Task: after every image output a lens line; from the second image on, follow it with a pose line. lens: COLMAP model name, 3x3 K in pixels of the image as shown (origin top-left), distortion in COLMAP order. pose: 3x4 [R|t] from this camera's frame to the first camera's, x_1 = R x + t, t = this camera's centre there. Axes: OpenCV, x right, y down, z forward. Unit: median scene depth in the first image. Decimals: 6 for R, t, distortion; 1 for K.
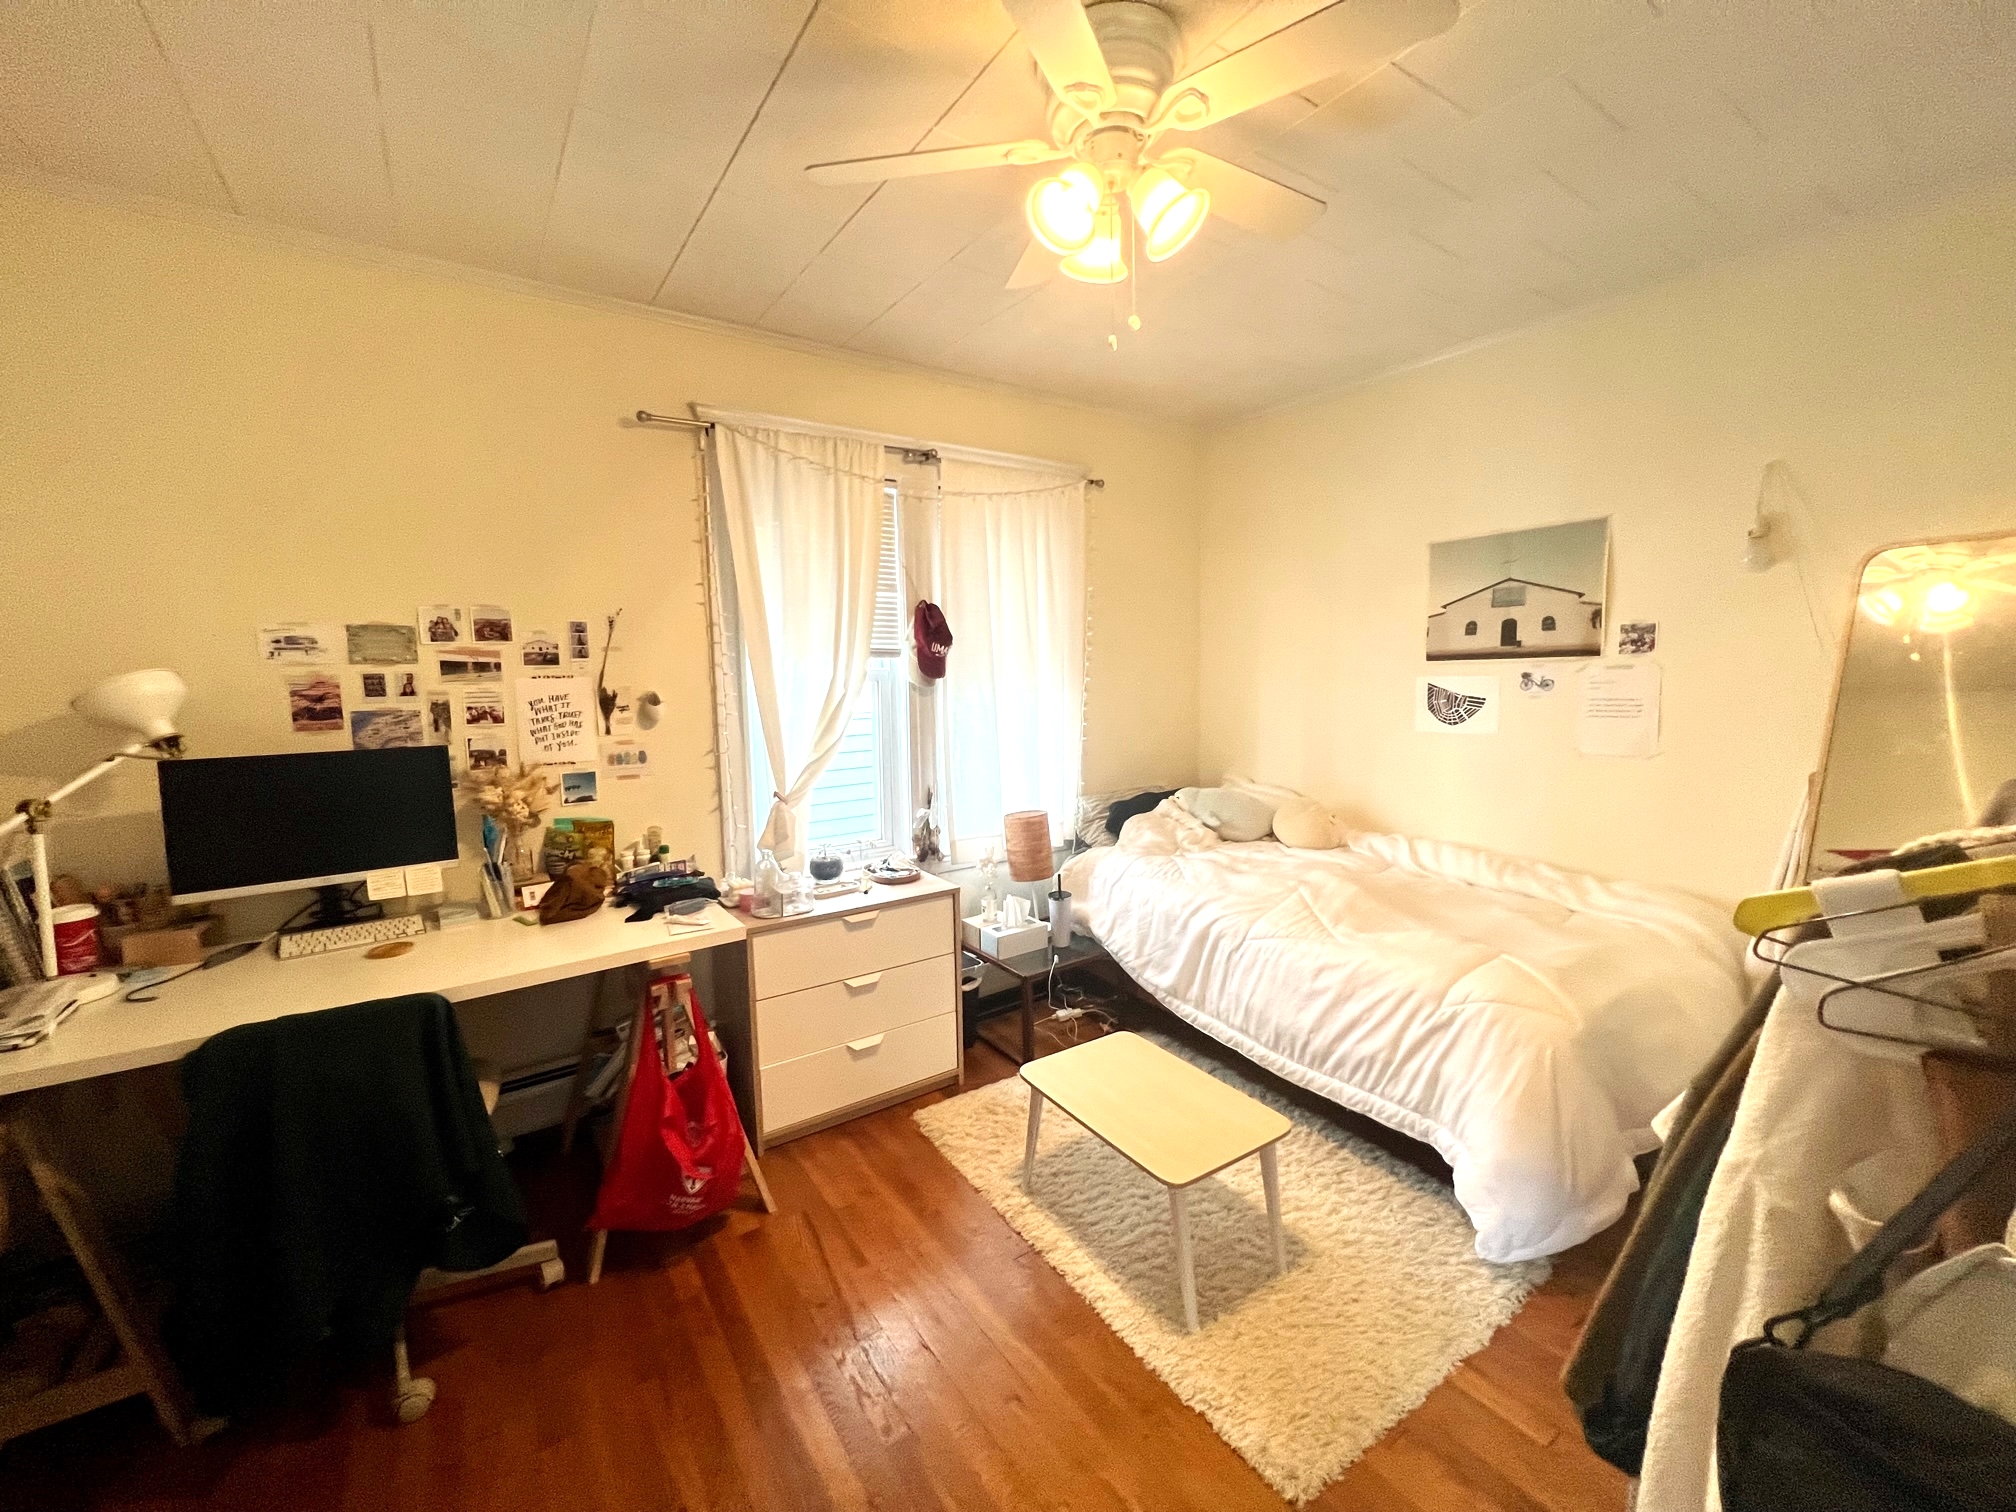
lens RADIAL K [[813.2, 0, 1003.0], [0, 813.2, 753.3], [0, 0, 1]] dist [0.002952, 0.000204]
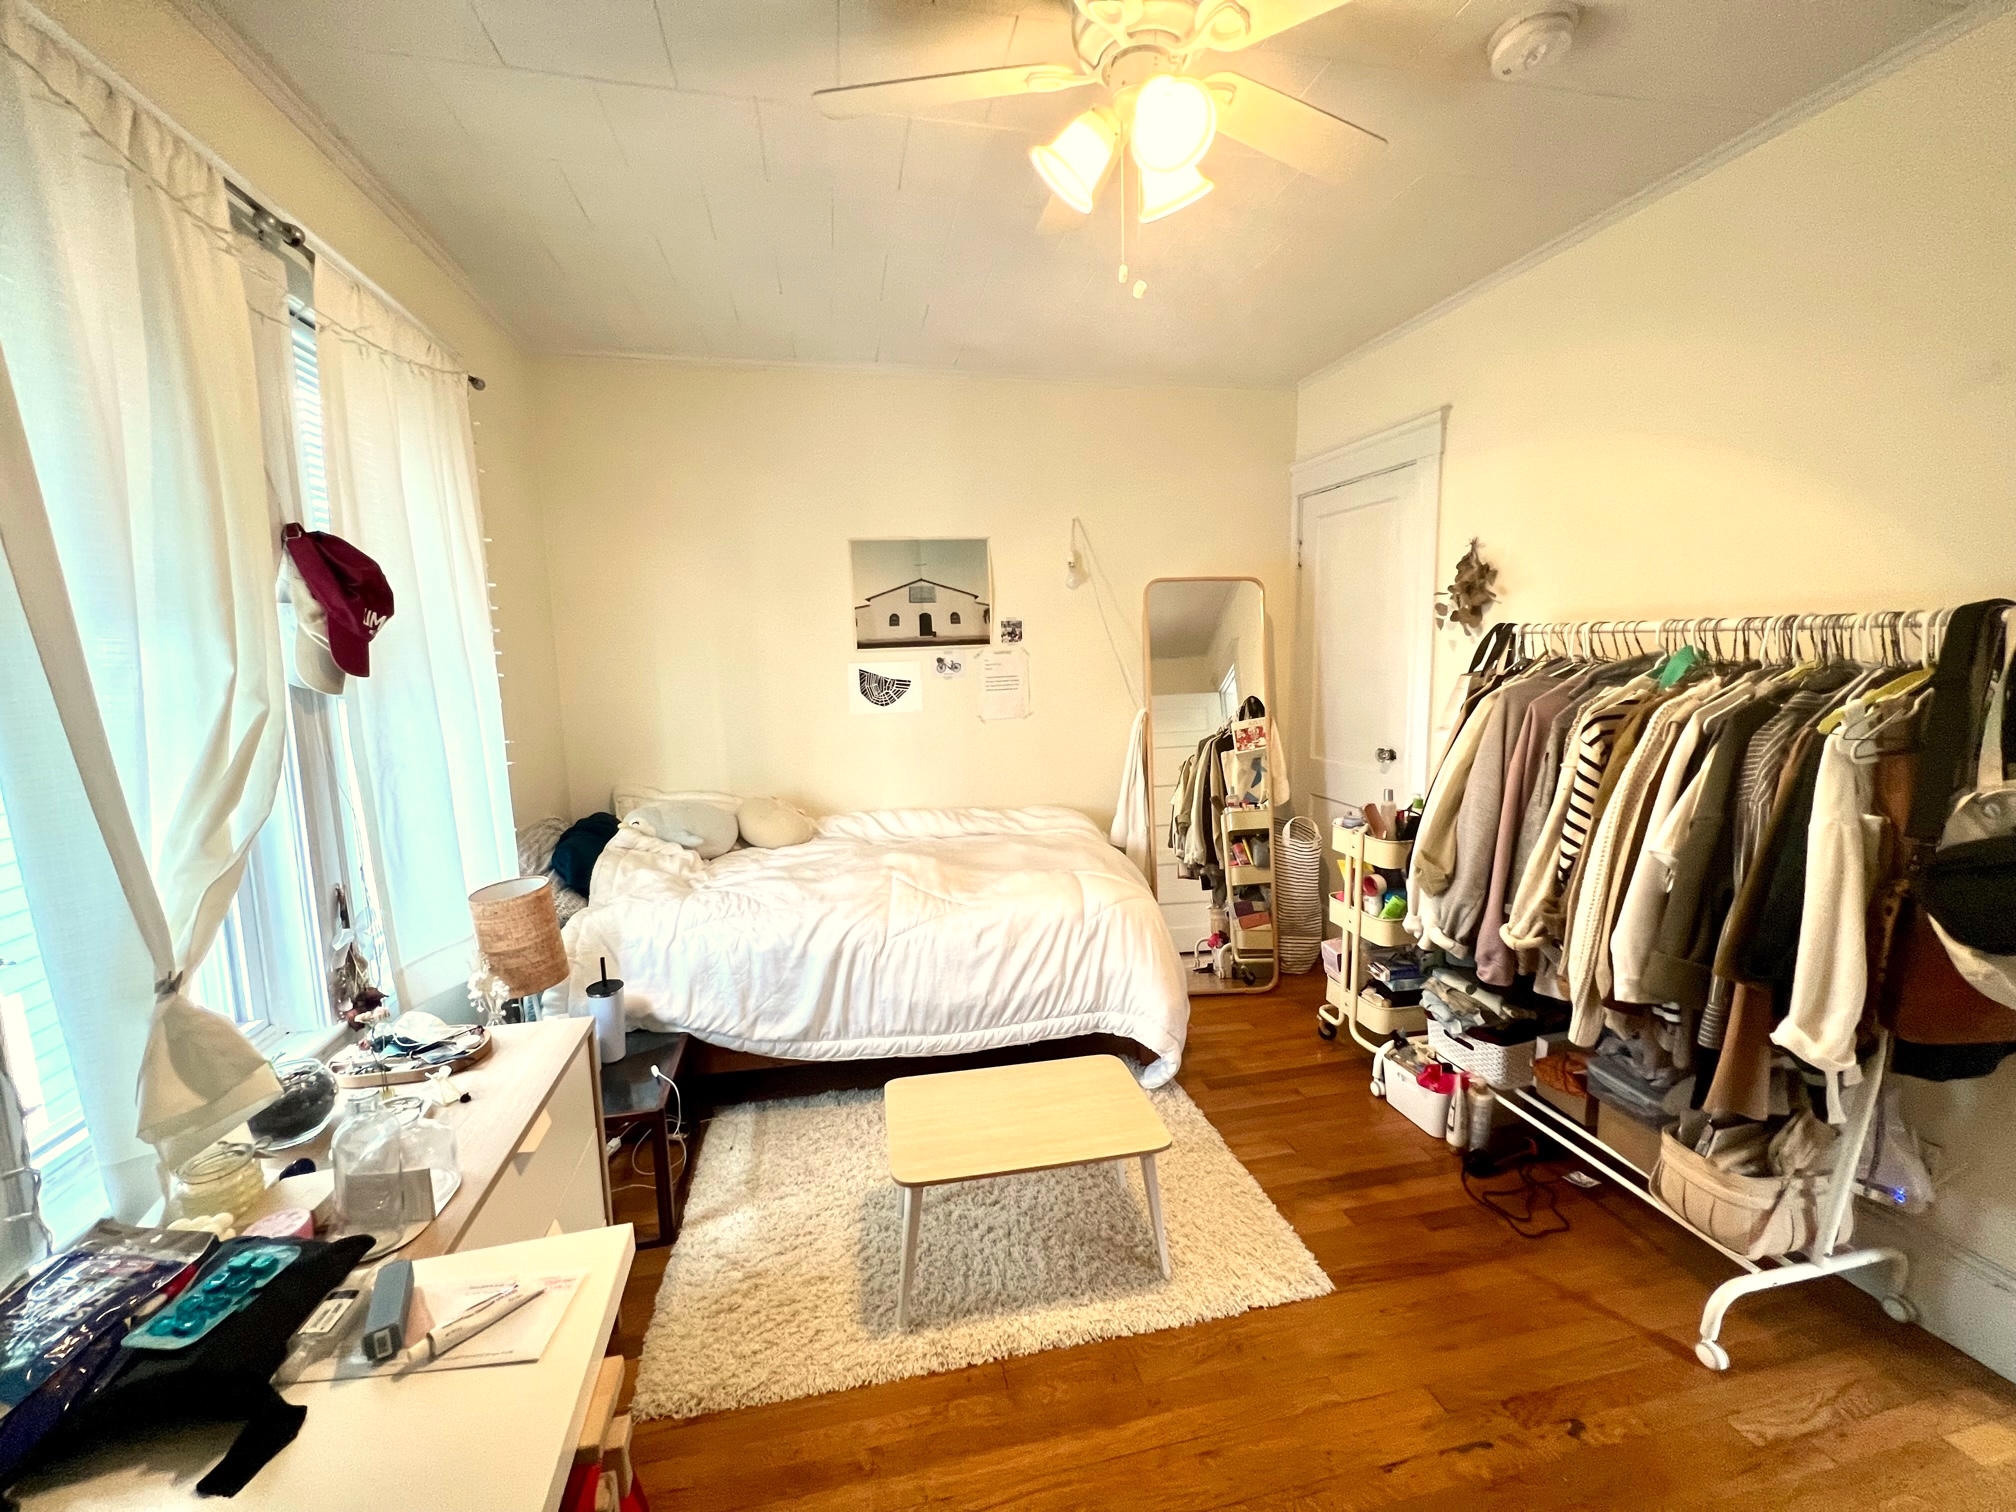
lens RADIAL K [[813.2, 0, 1003.0], [0, 813.2, 753.3], [0, 0, 1]] dist [0.002952, 0.000204]
pose [[0.372838, -0.113035, 0.920986, -0.466645], [0.113664, 0.990641, 0.075571, -0.039398], [-0.920908, 0.076507, 0.382197, 0.464832]]
